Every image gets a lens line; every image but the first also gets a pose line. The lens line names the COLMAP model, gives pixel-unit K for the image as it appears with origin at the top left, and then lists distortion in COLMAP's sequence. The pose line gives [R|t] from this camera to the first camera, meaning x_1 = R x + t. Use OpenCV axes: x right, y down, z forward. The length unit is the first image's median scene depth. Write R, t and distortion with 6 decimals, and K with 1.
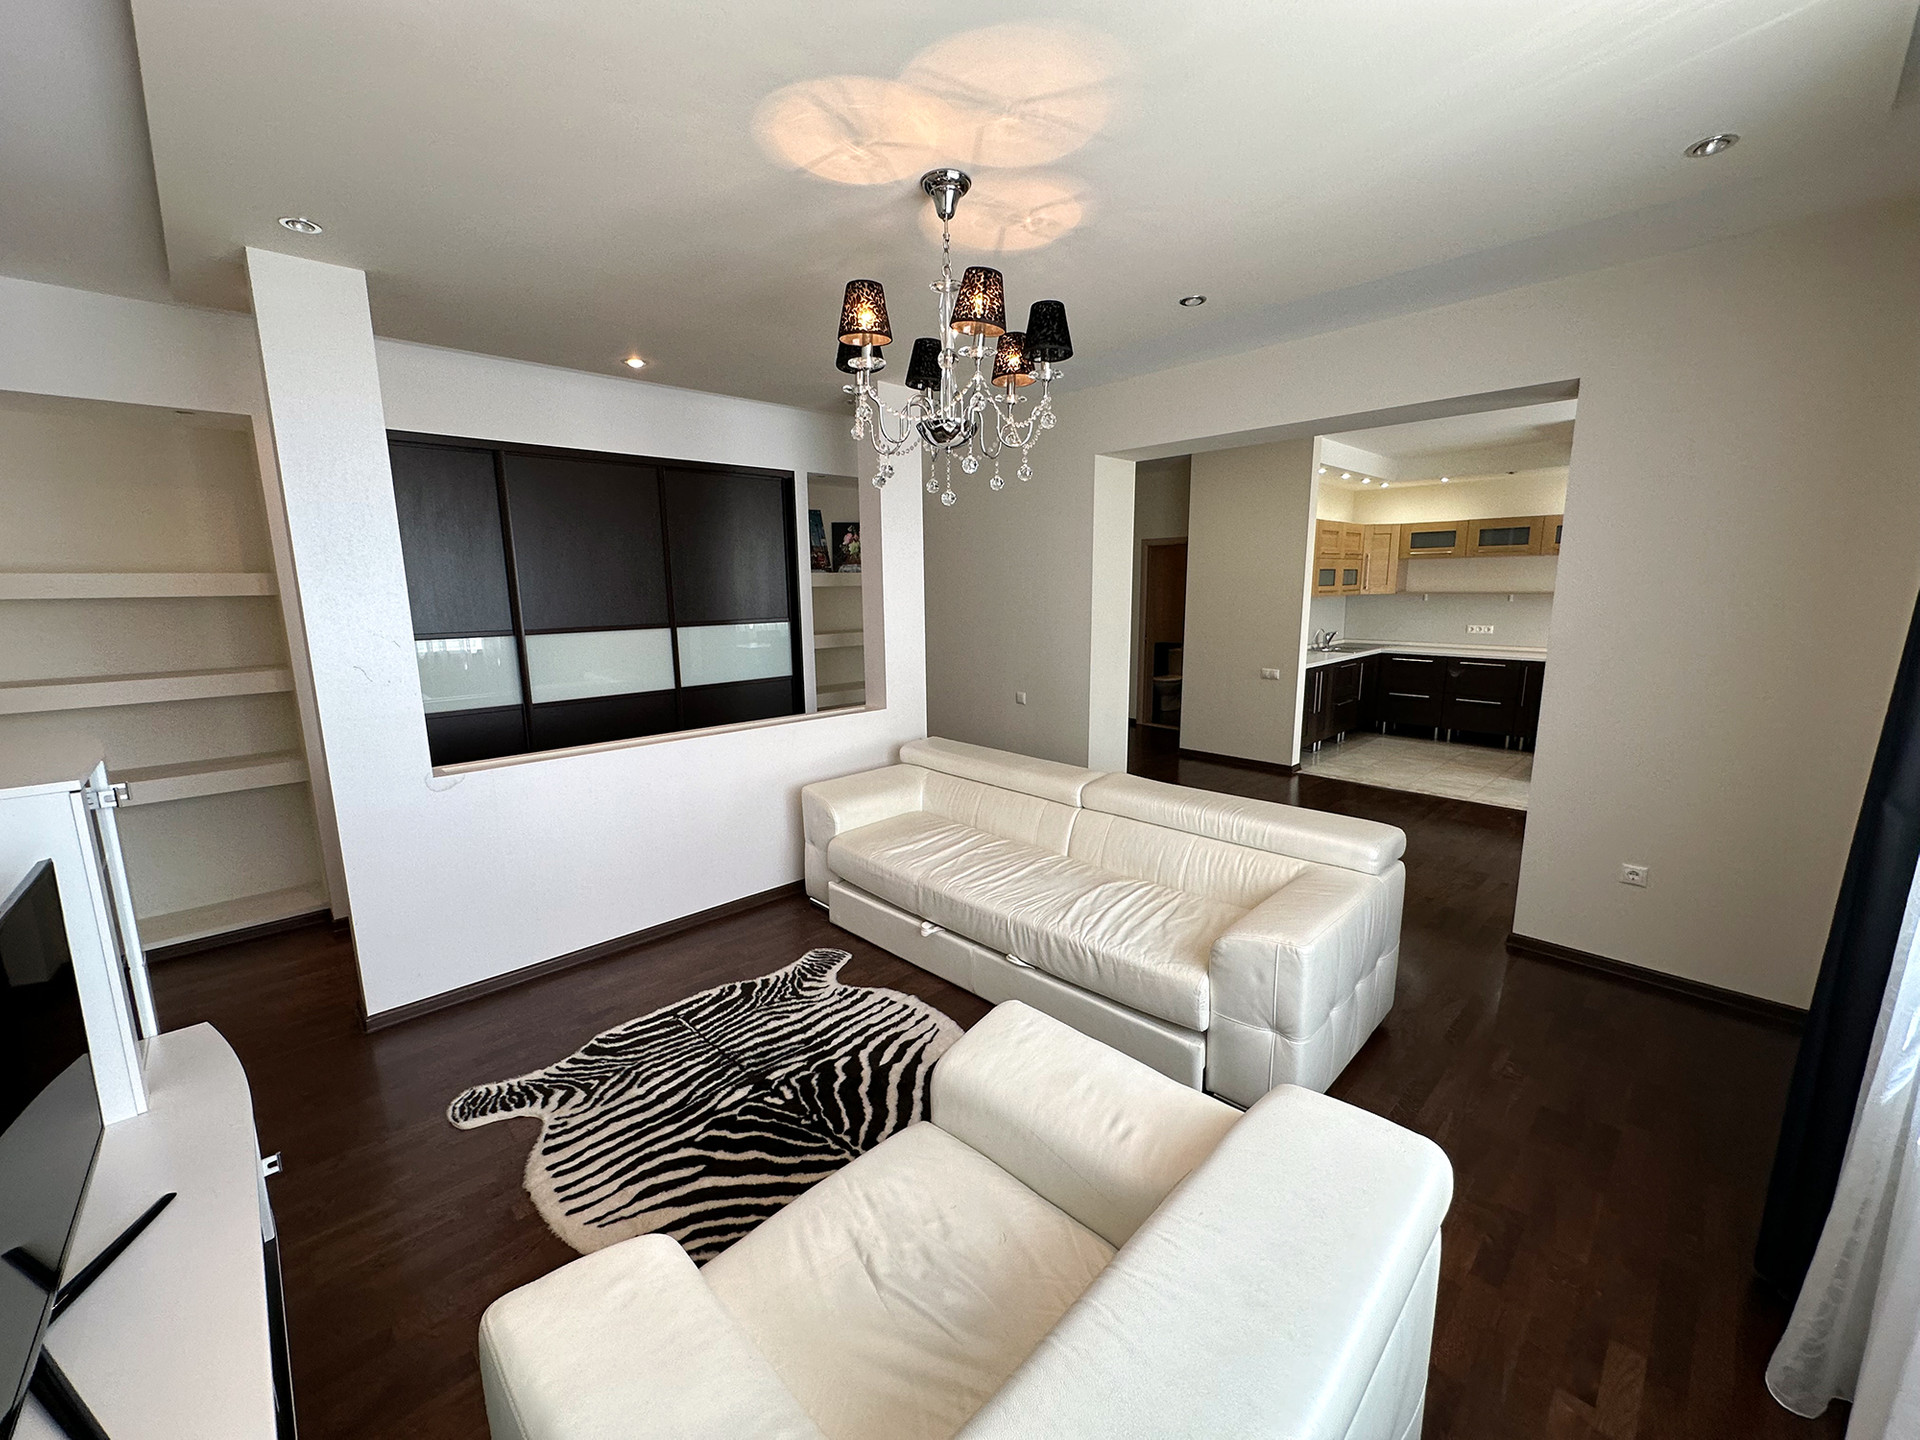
lens RADIAL K [[767.2, 0, 956.9], [0, 767.2, 719.3], [0, 0, 1]] dist [-0.001516, 0.000747]
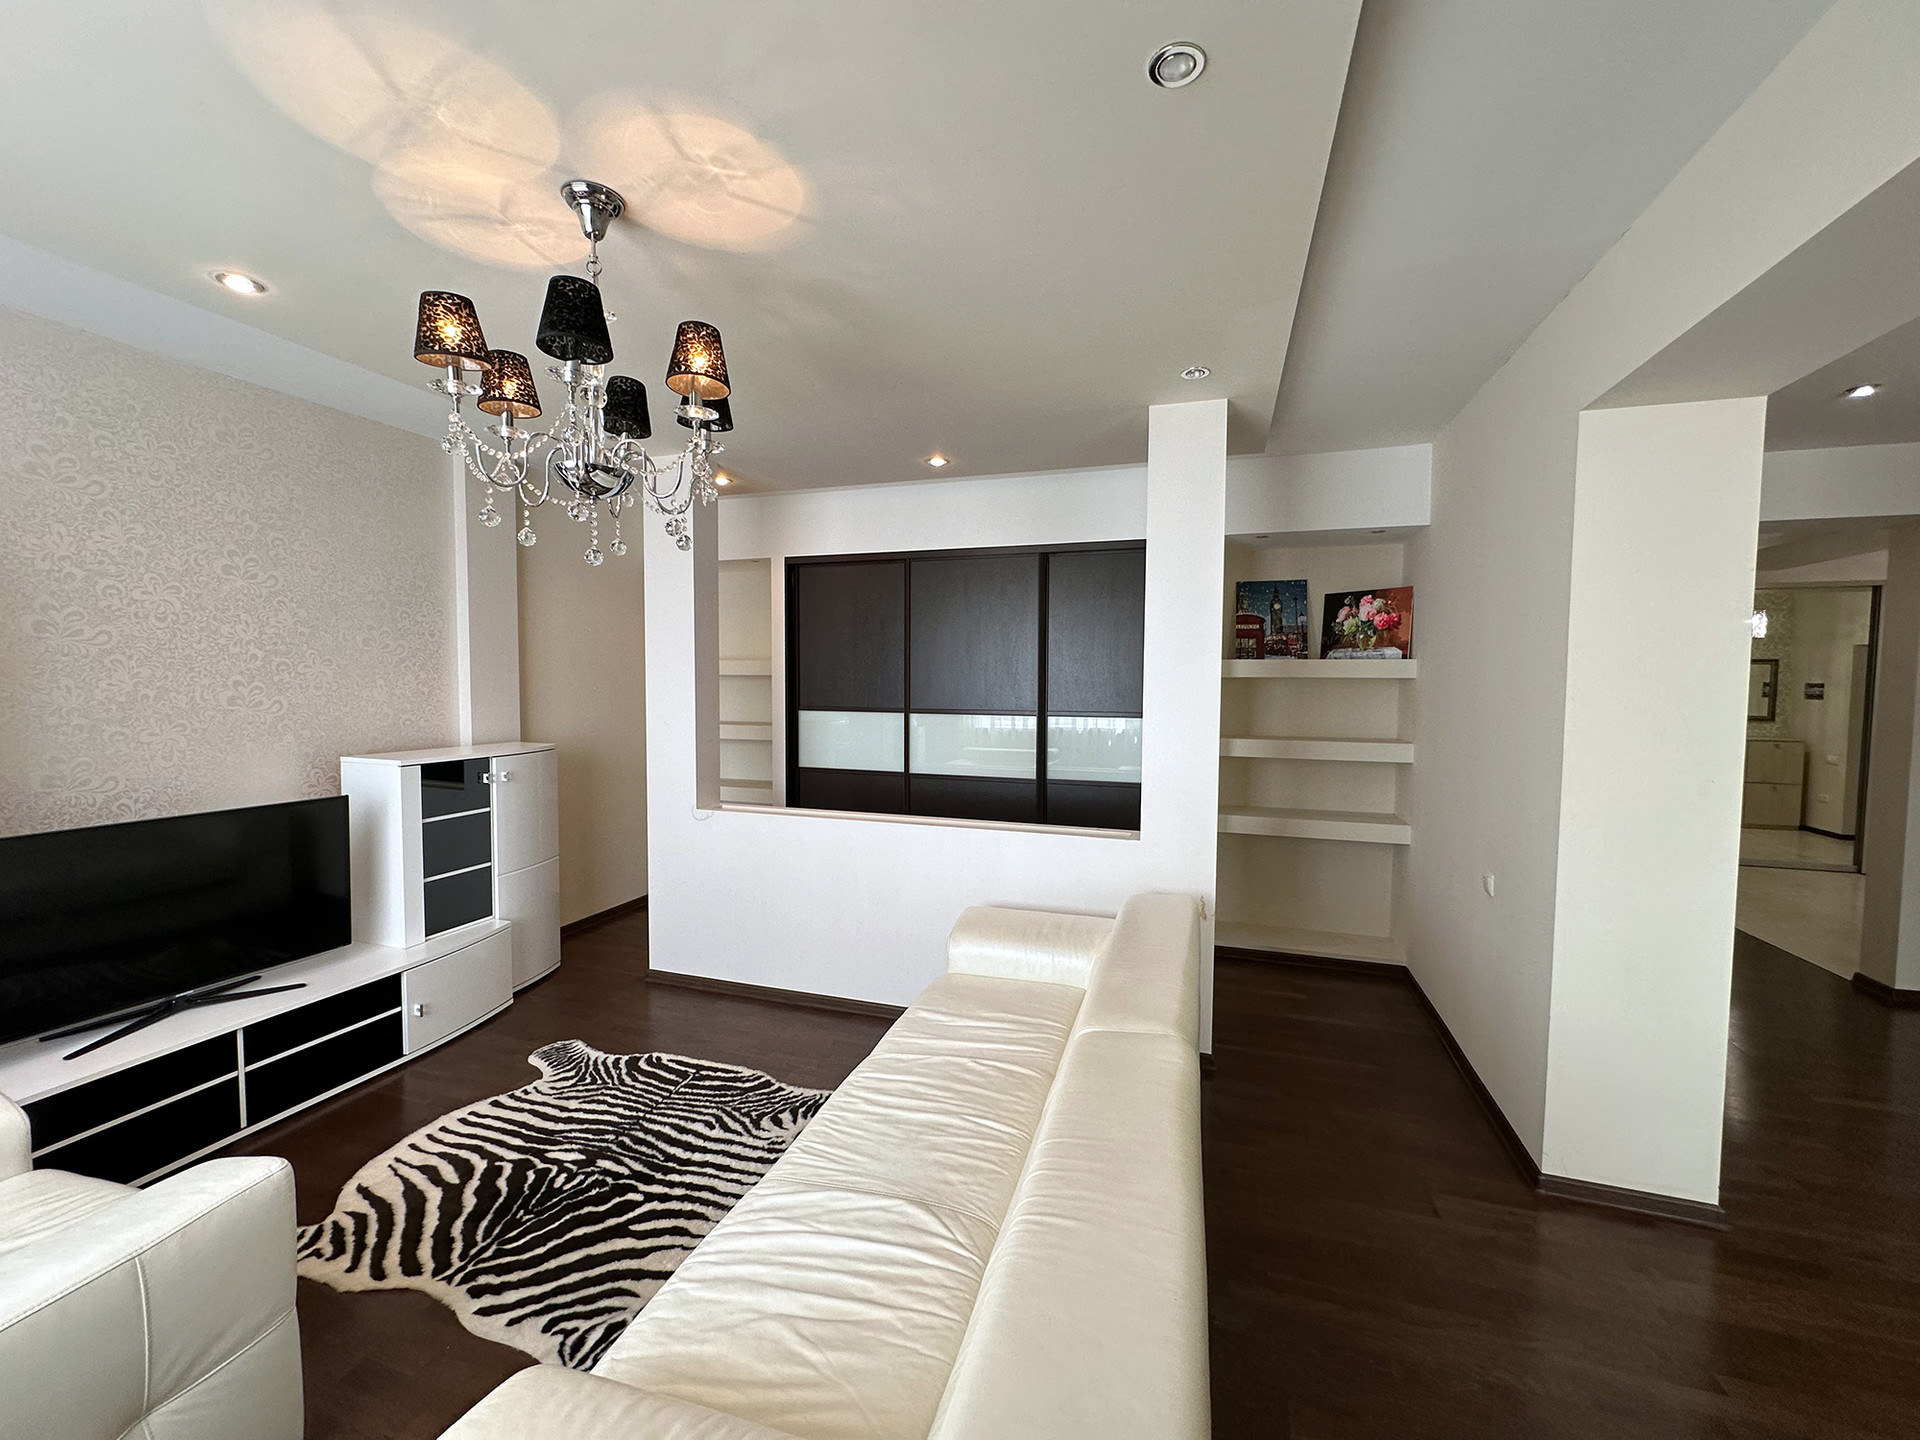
lens RADIAL K [[767.2, 0, 960.0], [0, 767.2, 722.2], [0, 0, 1]] dist [-0.001516, 0.000747]
pose [[0.473997, 0.065585, -0.878081, 0.755366], [-0.168146, 0.985613, -0.017150, -0.137582], [0.864323, 0.155775, 0.478205, 0.804618]]
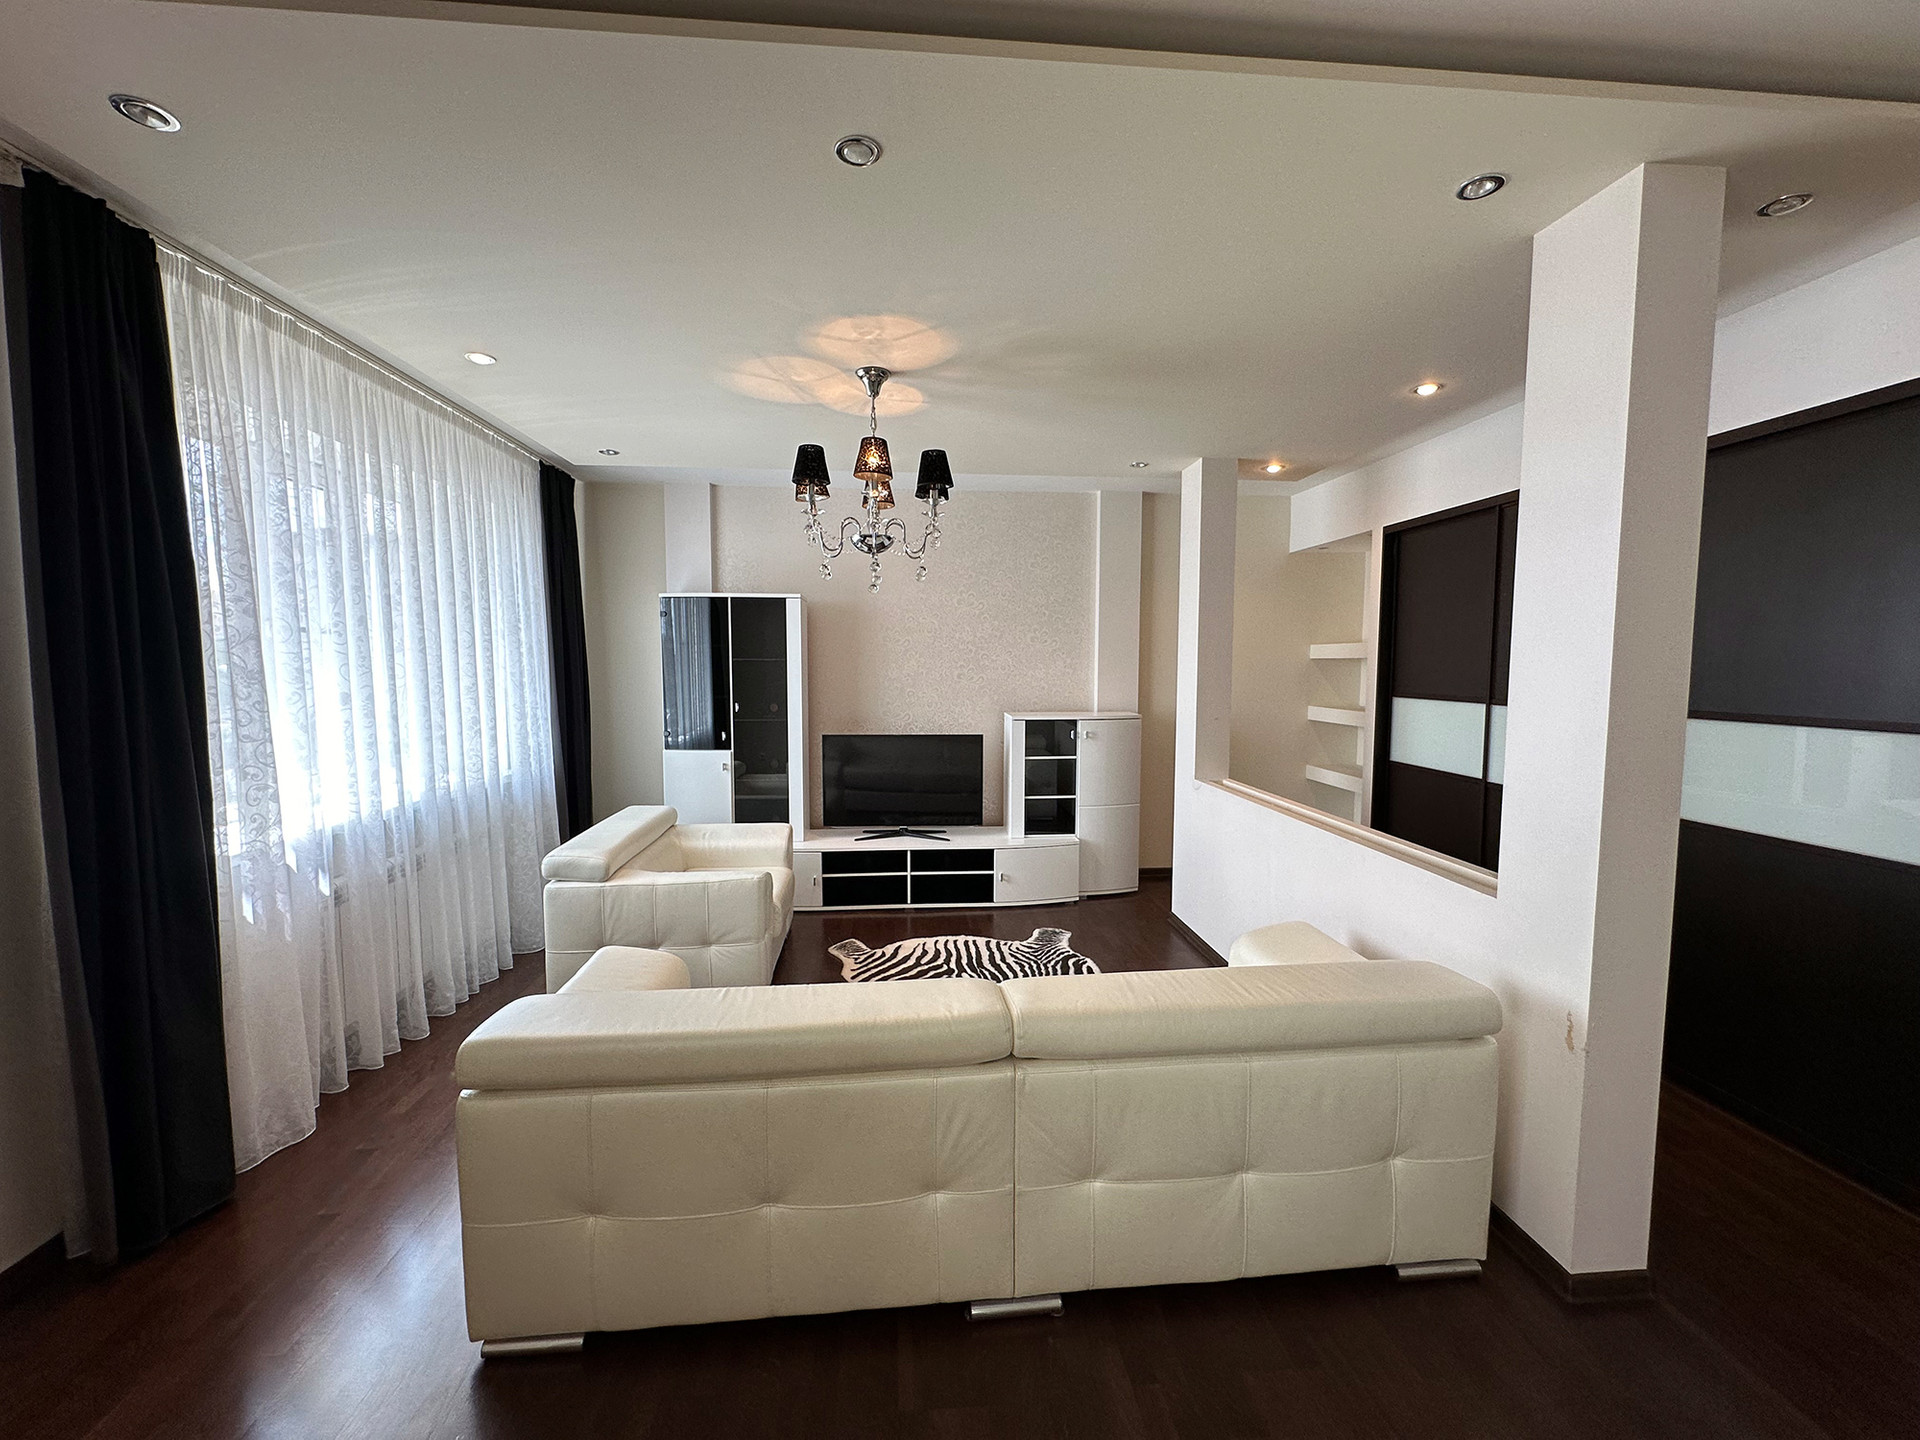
lens RADIAL K [[767.2, 0, 962.0], [0, 767.2, 722.9], [0, 0, 1]] dist [-0.001516, 0.000747]
pose [[-0.621168, 0.075311, -0.780051, 0.814248], [-0.130476, 0.971540, 0.197699, -0.288294], [0.772740, 0.224582, -0.593663, 1.650223]]
